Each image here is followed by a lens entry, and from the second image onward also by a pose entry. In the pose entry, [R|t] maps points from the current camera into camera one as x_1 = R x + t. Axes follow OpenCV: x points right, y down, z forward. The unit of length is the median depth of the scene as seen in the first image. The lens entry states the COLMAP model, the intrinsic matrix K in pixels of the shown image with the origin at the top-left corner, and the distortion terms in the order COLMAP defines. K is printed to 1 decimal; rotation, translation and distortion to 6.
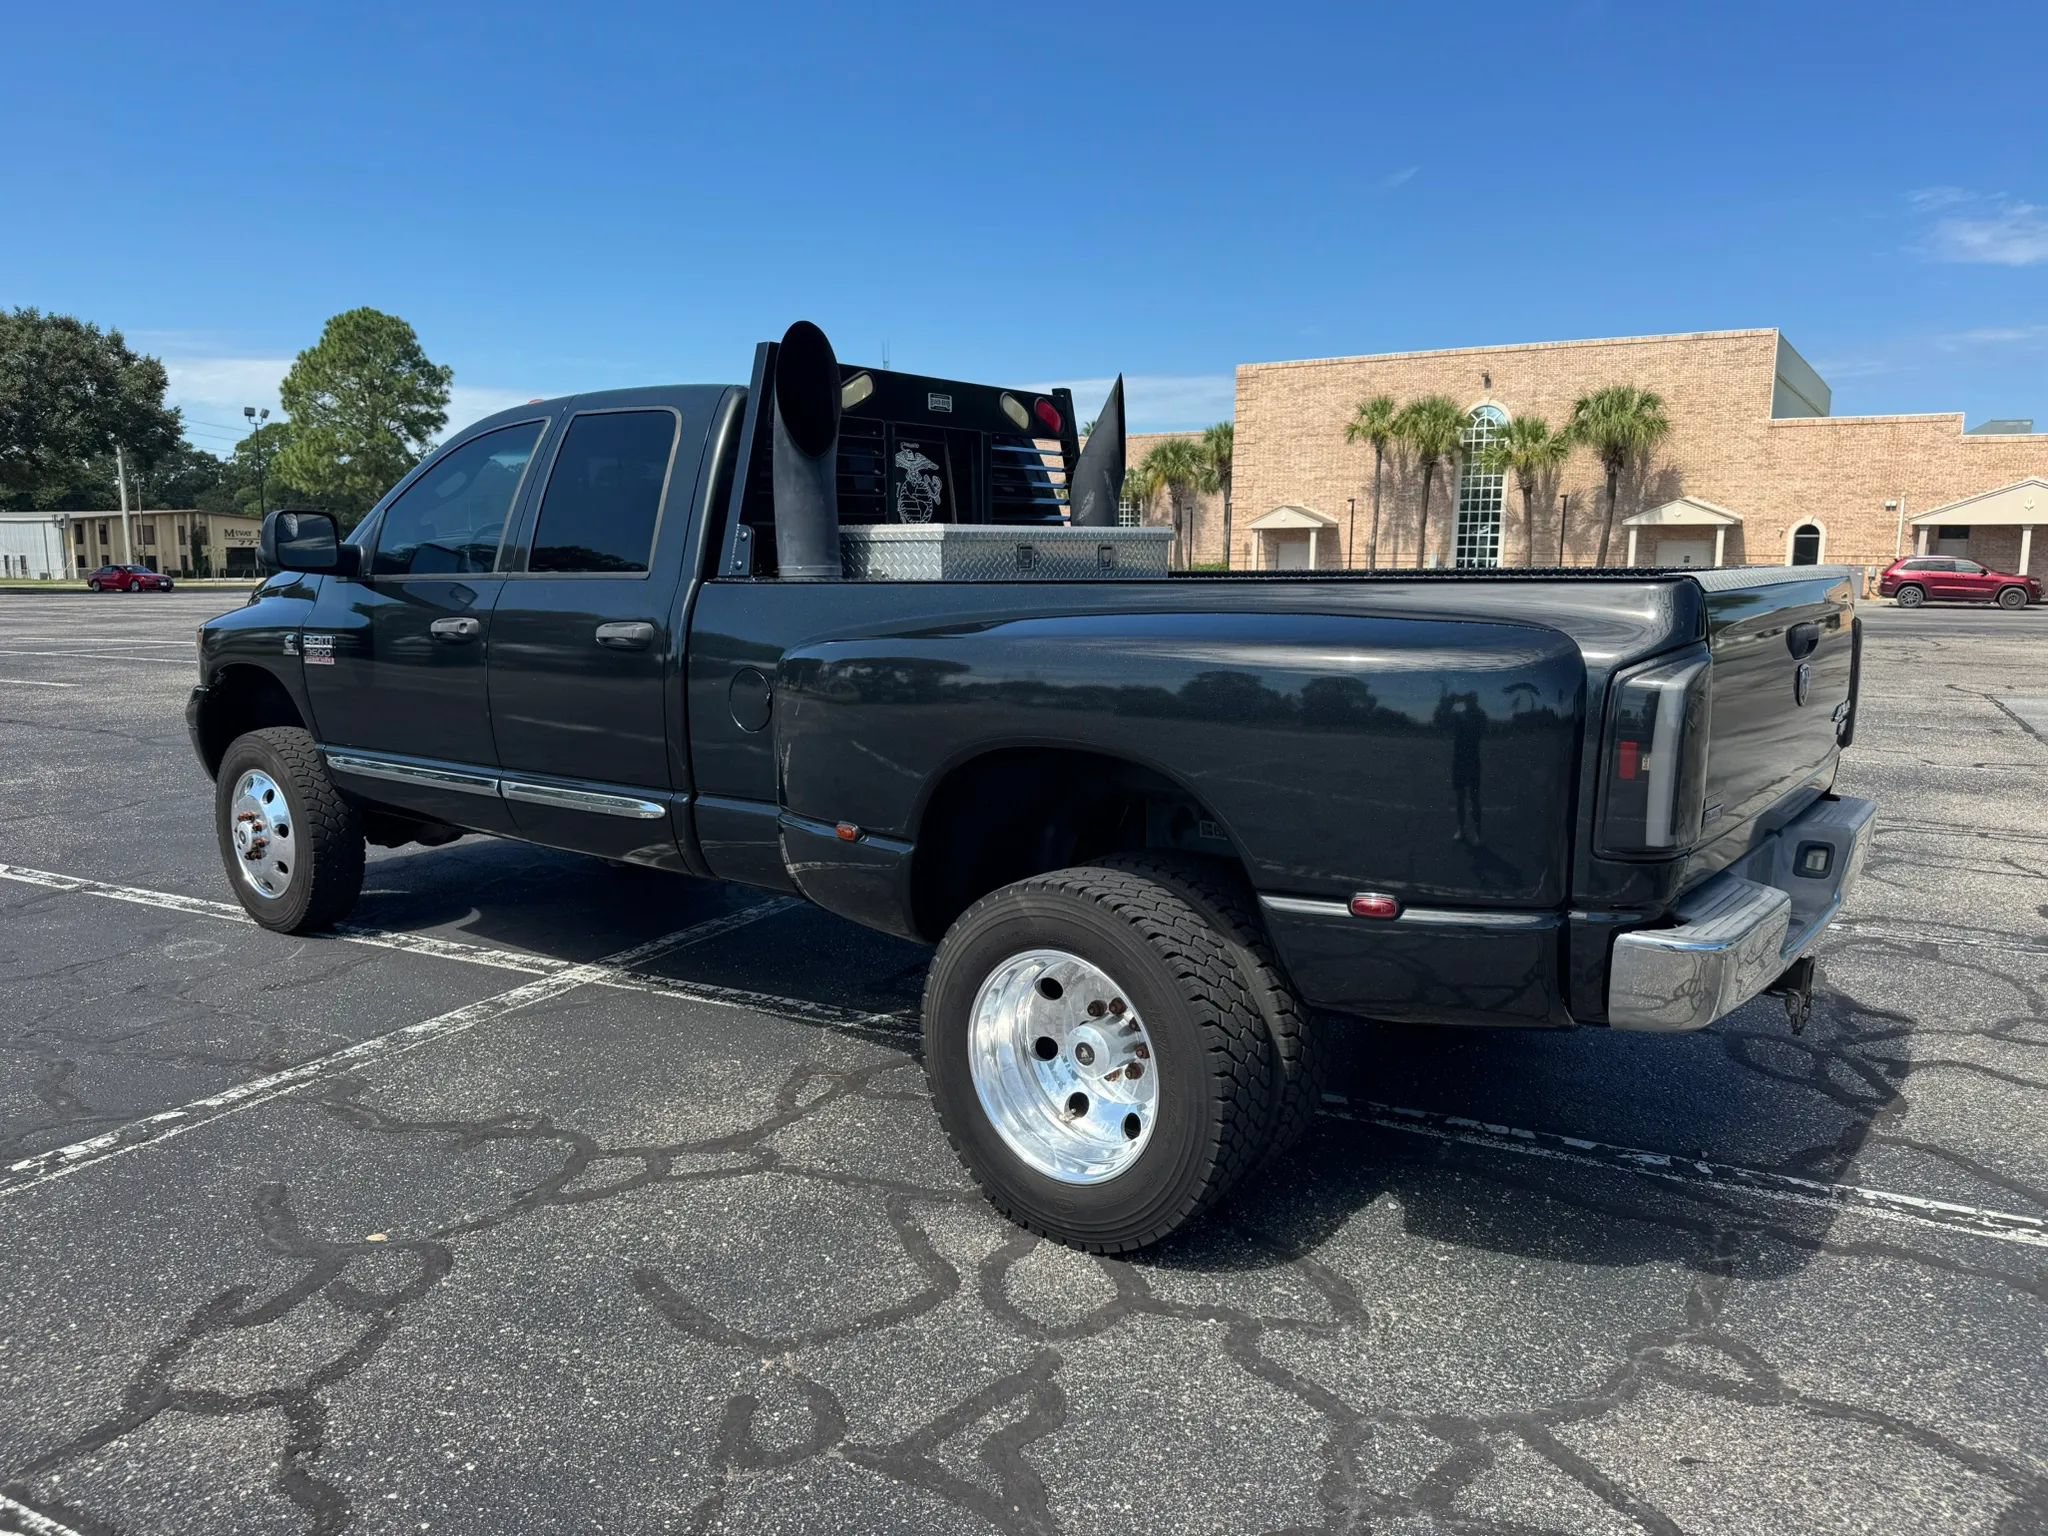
lens RADIAL K [[1450.8, 0, 1024.0], [0, 1450.8, 768.0], [0, 0, 1]] dist [0.025979, -0.037058]
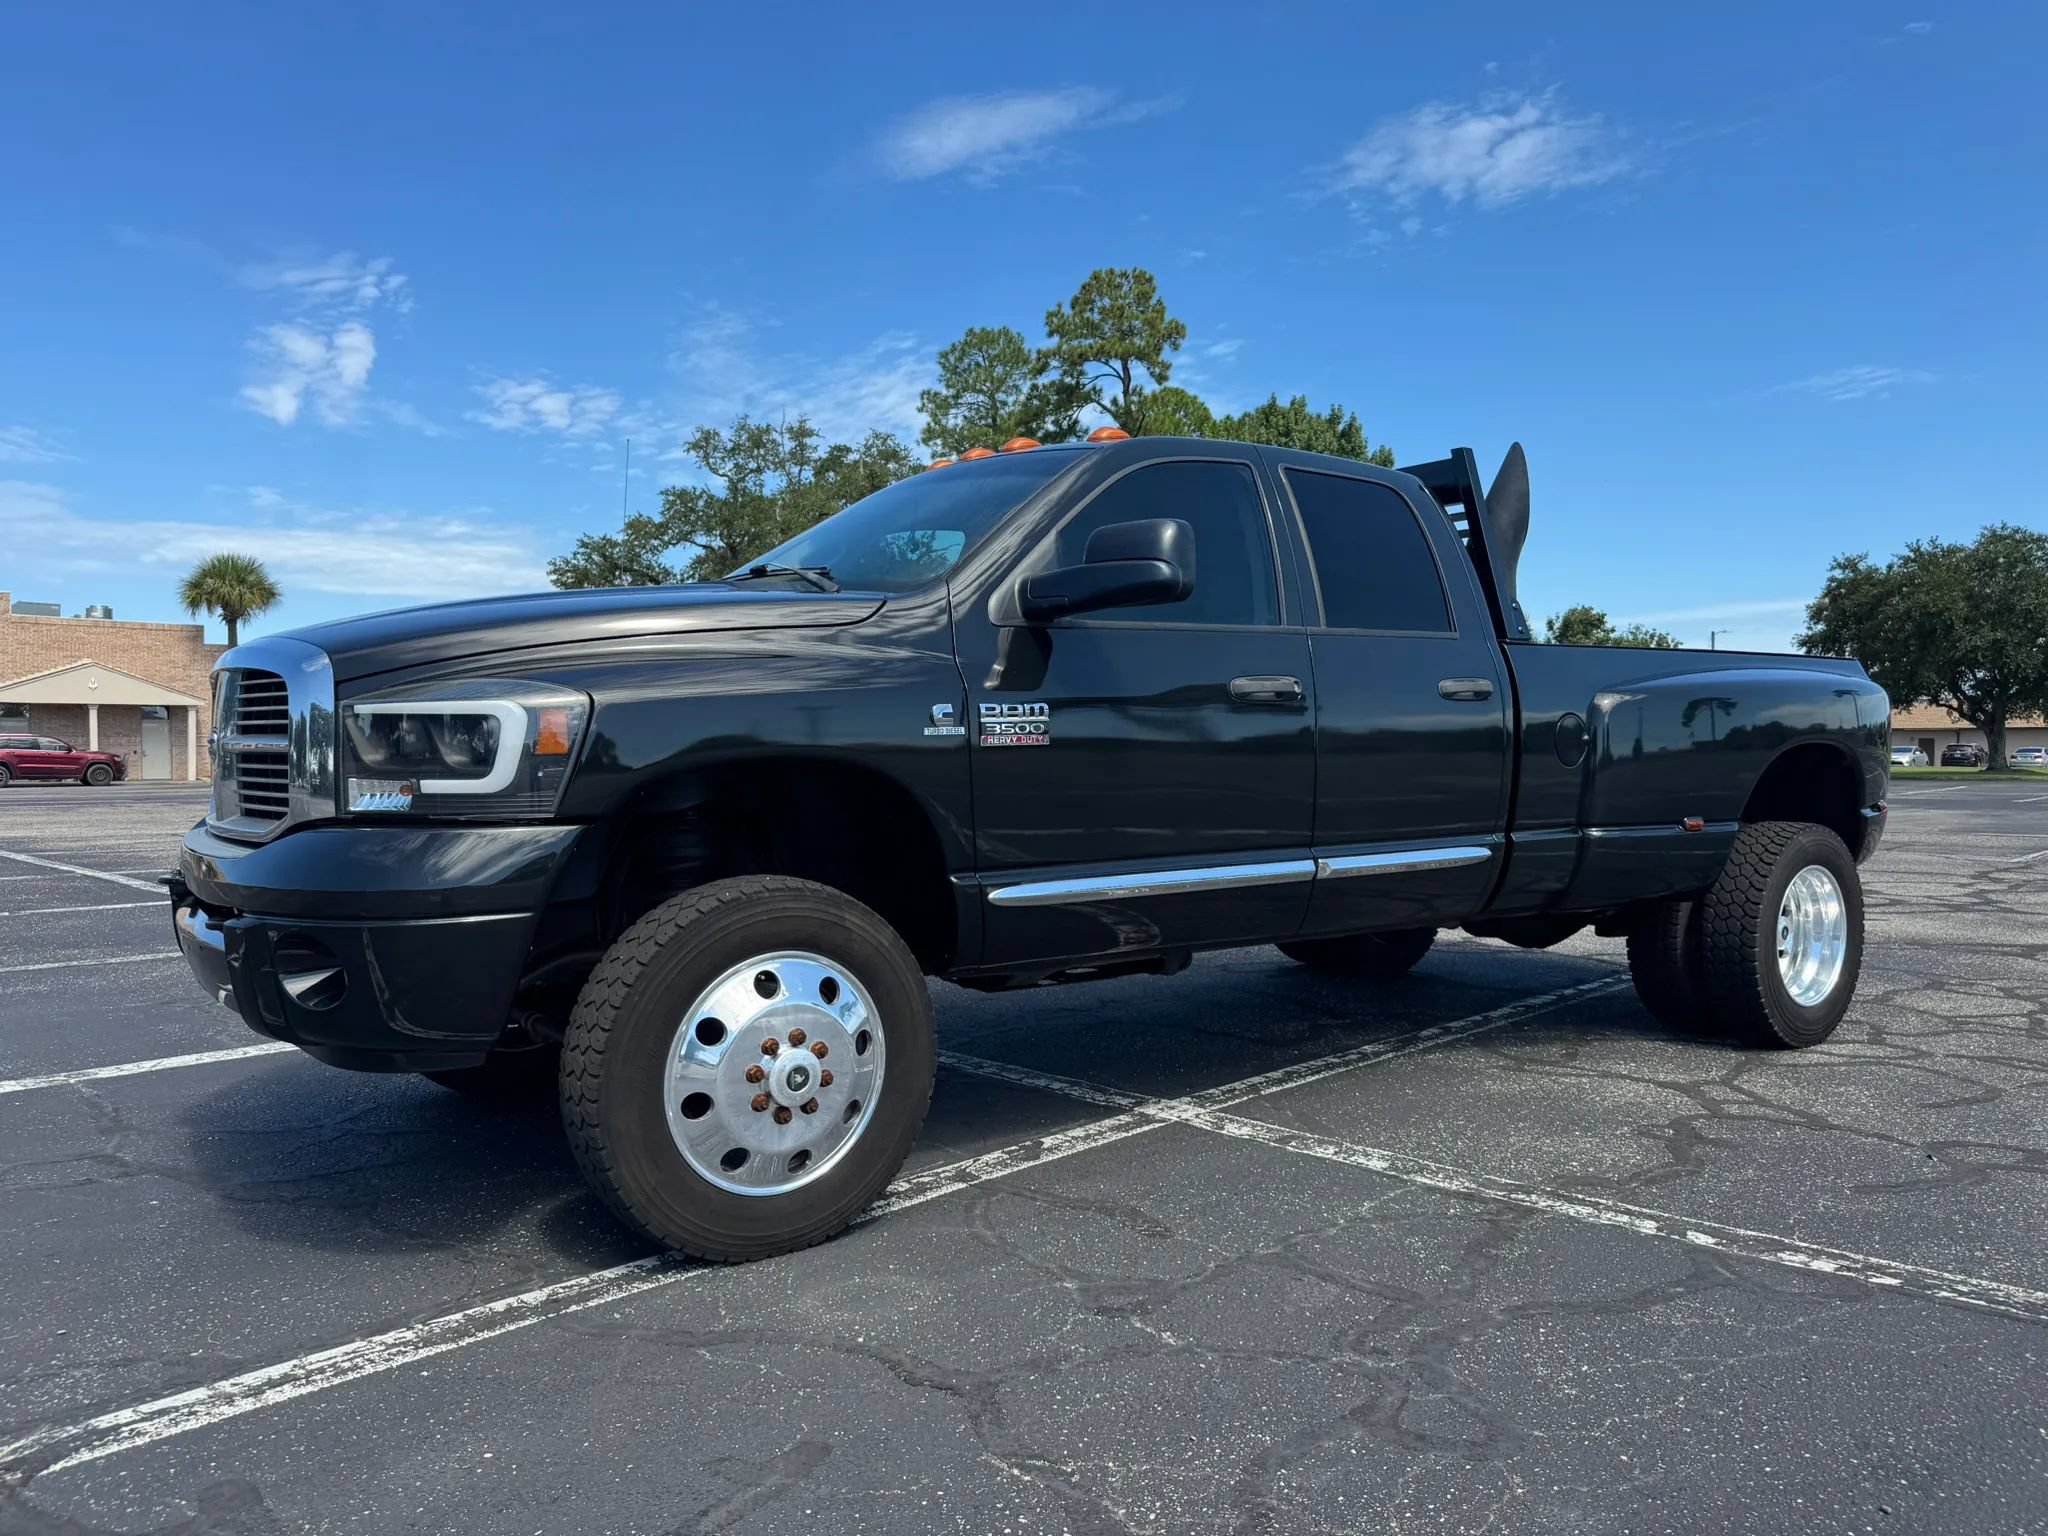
lens RADIAL K [[1434.8, 0, 1035.7], [0, 1434.8, 756.7], [0, 0, 1]] dist [0.060695, -0.085835]
pose [[0.283201, -0.008682, 0.959021, -1.067331], [0.139048, 0.989765, -0.032101, -0.041967], [-0.948927, 0.142441, 0.281510, 0.783174]]
